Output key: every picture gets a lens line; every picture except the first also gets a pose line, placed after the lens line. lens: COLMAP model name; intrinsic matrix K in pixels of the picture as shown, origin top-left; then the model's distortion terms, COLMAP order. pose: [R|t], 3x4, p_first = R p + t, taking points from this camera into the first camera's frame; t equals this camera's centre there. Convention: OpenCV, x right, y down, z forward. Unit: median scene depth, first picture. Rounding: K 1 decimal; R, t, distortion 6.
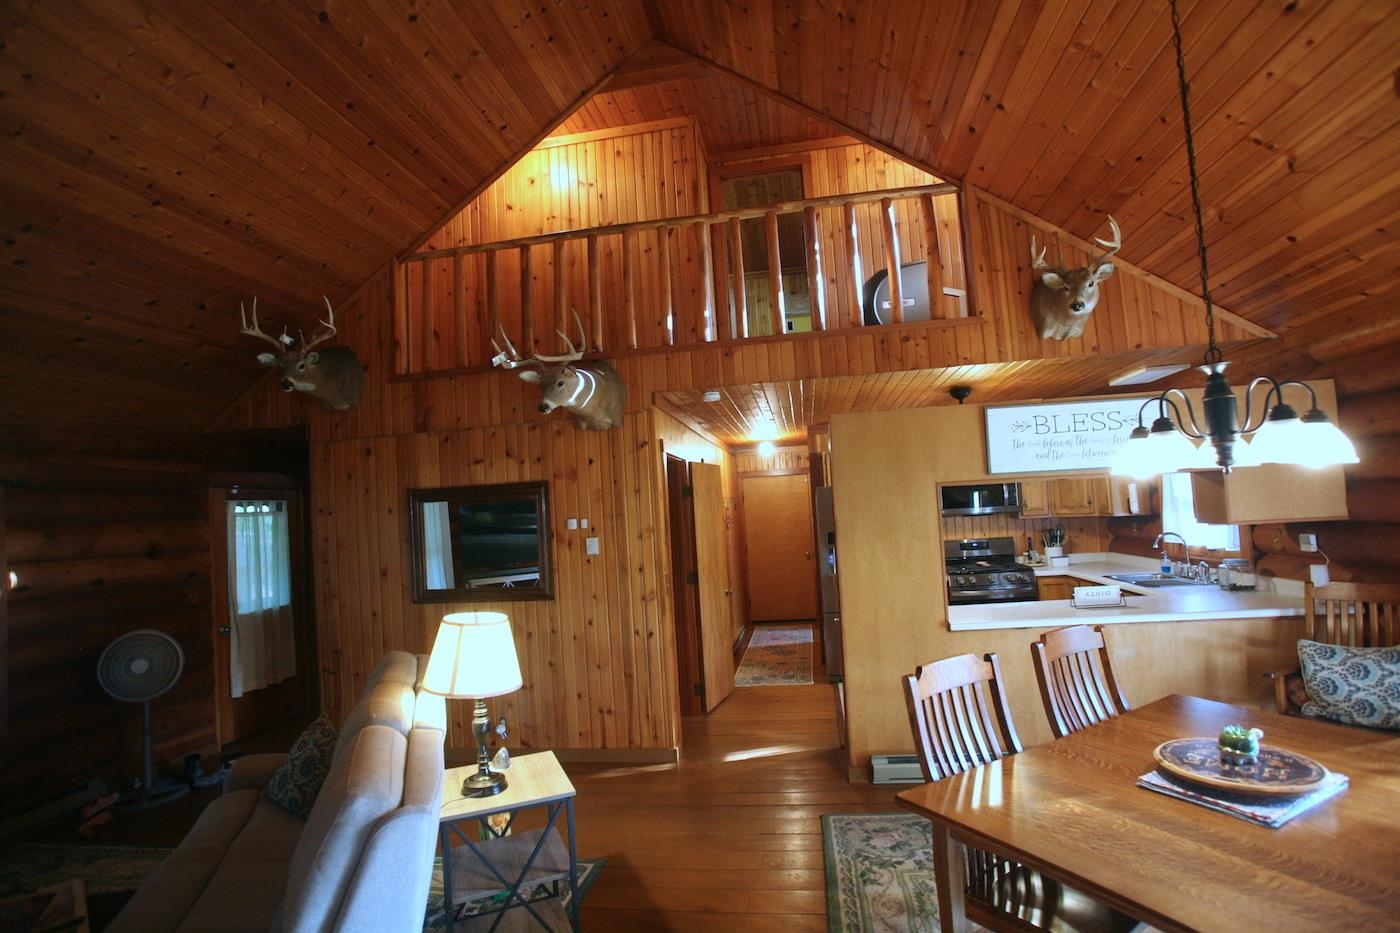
lens RADIAL K [[676.8, 0, 700.0], [0, 676.8, 466.5], [0, 0, 1]] dist [-0.082066, 0.038826]
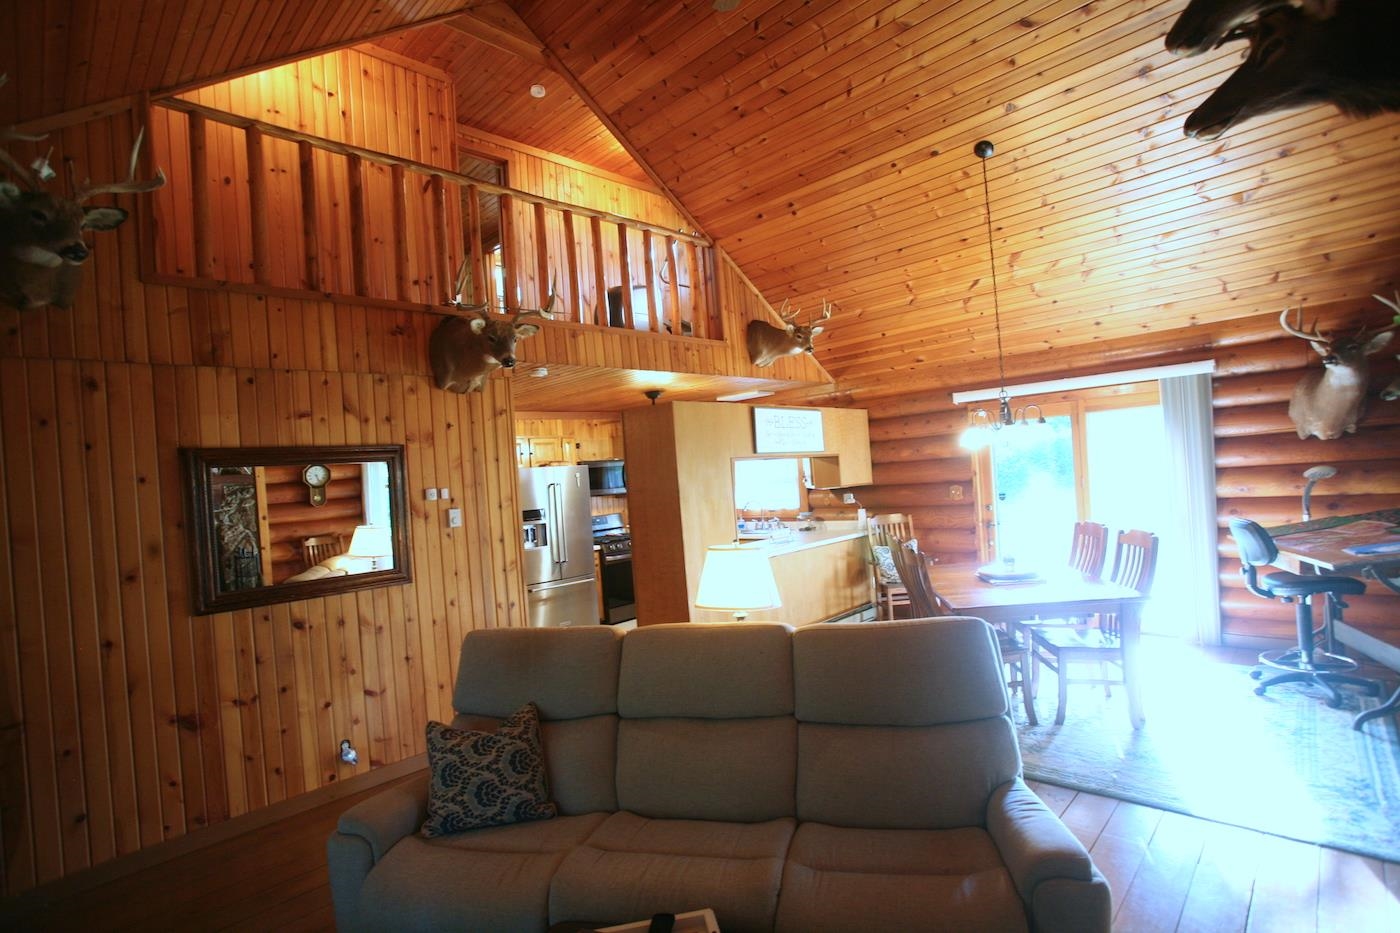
lens RADIAL K [[676.8, 0, 700.0], [0, 676.8, 466.5], [0, 0, 1]] dist [-0.082066, 0.038826]
pose [[0.580786, 0.026111, 0.813637, -0.683847], [-0.016529, 0.999658, -0.020282, 0.059258], [-0.813888, -0.001670, 0.581019, 0.197798]]
